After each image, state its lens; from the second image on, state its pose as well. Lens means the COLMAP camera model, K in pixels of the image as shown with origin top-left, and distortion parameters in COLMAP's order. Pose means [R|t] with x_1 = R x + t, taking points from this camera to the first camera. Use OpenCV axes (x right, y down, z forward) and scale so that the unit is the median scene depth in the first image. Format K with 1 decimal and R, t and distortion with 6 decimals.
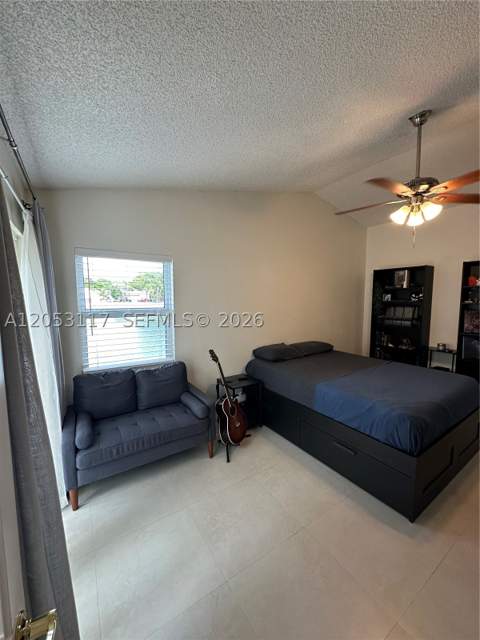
lens RADIAL K [[253.8, 0, 241.7], [0, 253.8, 323.8], [0, 0, 1]] dist [-0.002051, 0.000714]
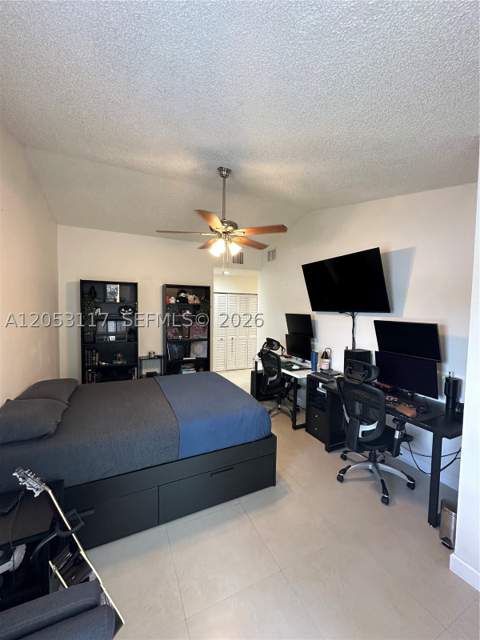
lens RADIAL K [[253.8, 0, 239.7], [0, 253.8, 317.9], [0, 0, 1]] dist [-0.002051, 0.000714]
pose [[0.135248, -0.023287, 0.990538, -0.287478], [0.091222, 0.995770, 0.010954, -0.049869], [-0.986604, 0.088877, 0.136800, 0.422589]]
